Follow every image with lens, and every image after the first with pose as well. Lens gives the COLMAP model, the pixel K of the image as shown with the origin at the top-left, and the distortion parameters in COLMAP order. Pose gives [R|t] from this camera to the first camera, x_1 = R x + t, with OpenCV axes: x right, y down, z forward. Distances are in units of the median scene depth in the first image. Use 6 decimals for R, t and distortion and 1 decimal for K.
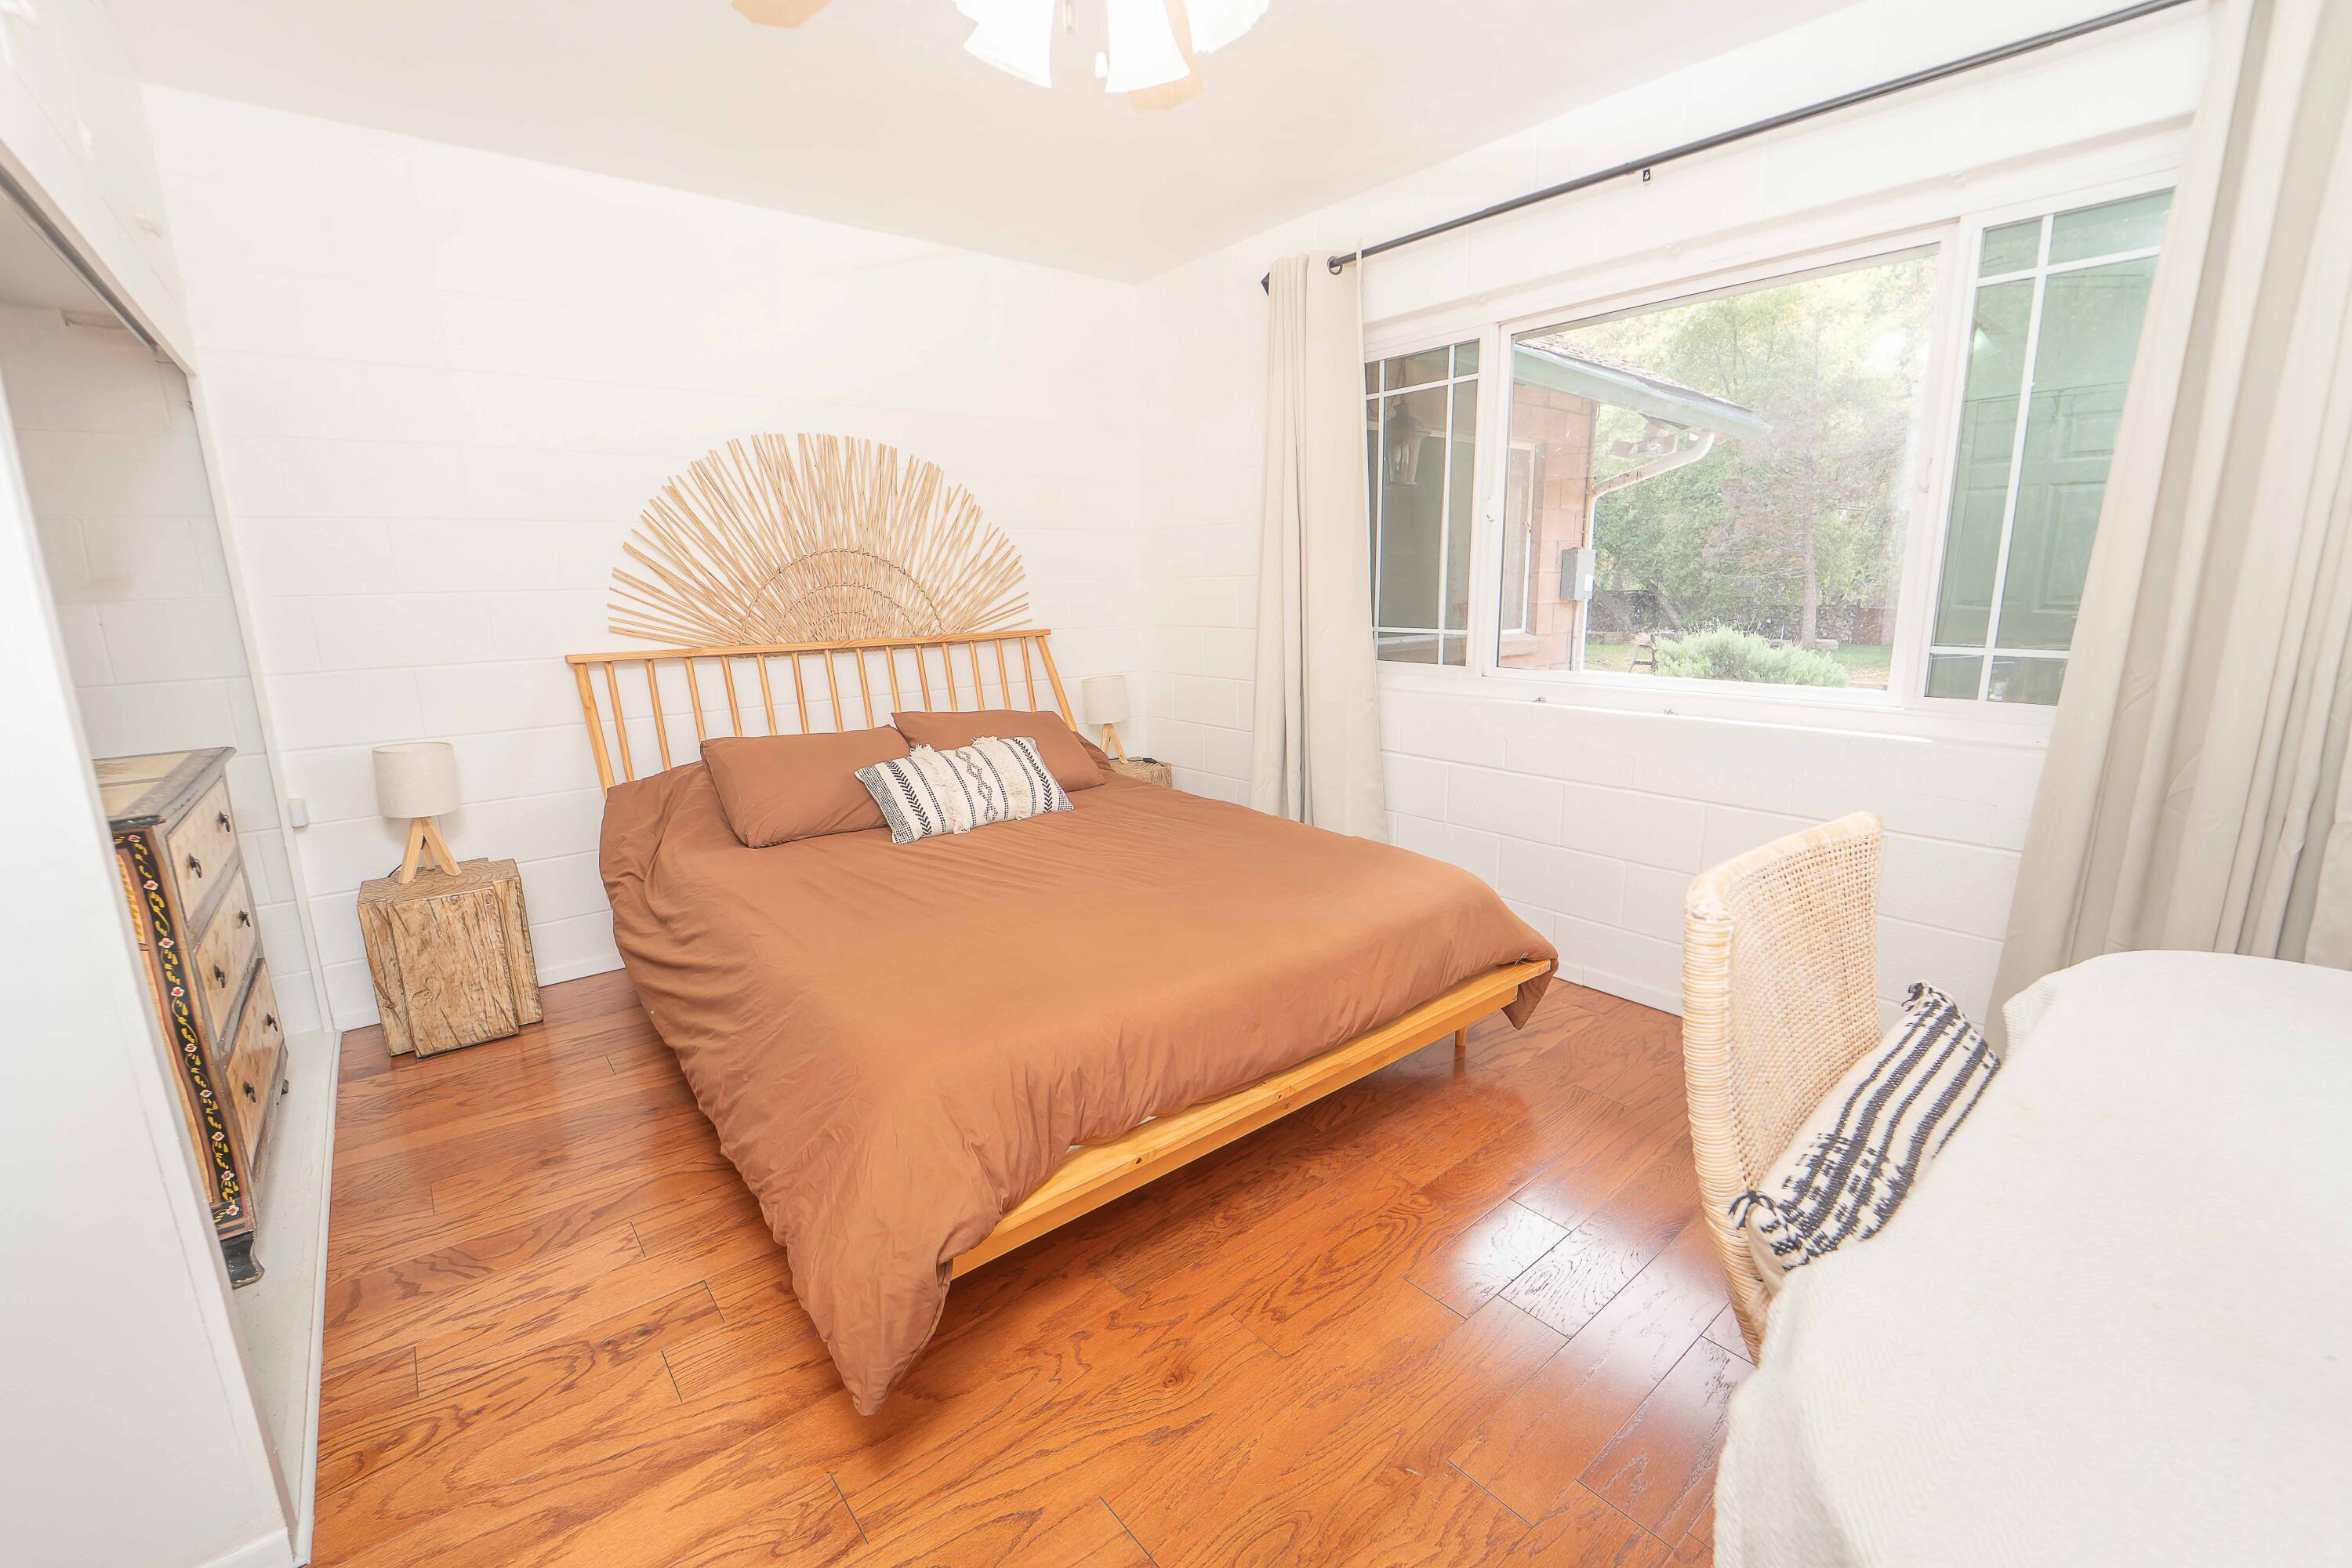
lens RADIAL K [[967.6, 0, 1180.0], [0, 967.6, 787.7], [0, 0, 1]] dist [-0.017935, -0.000167]
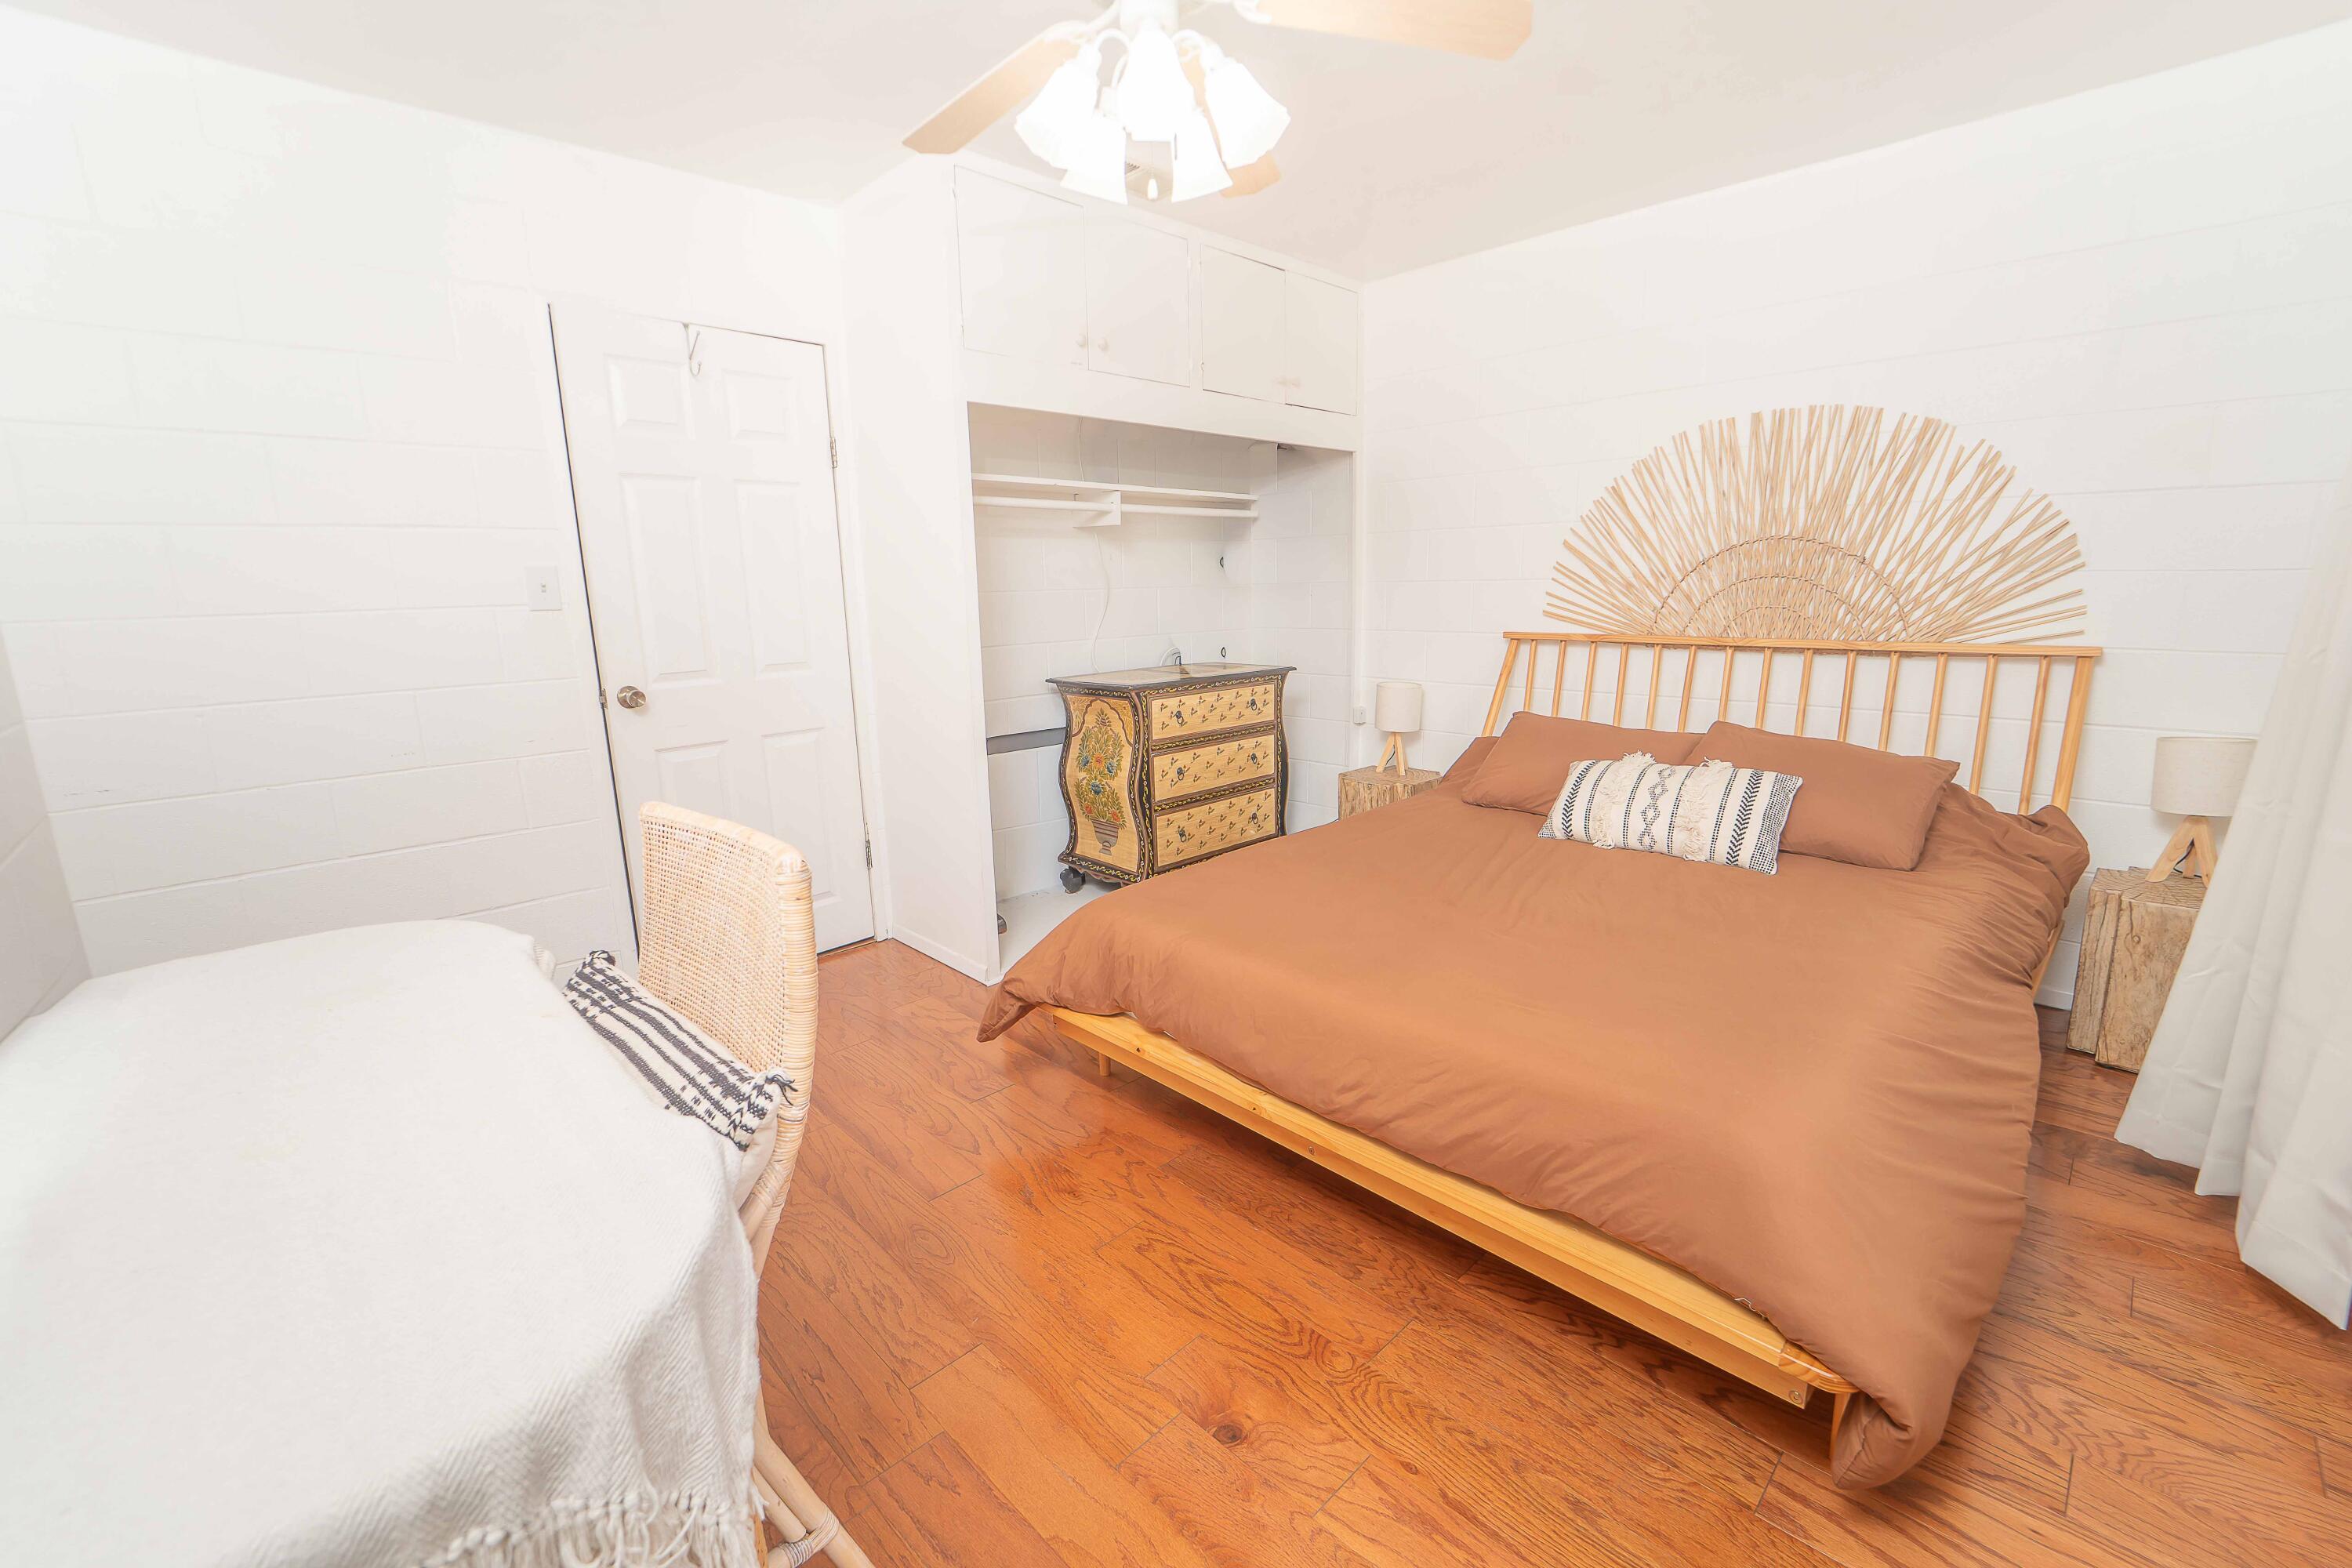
lens RADIAL K [[967.6, 0, 1180.0], [0, 967.6, 787.7], [0, 0, 1]] dist [-0.017935, -0.000167]
pose [[0.089503, 0.220385, -0.971298, 0.585652], [-0.193478, 0.960482, 0.200103, -0.107995], [0.977013, 0.170015, 0.128606, 0.437462]]
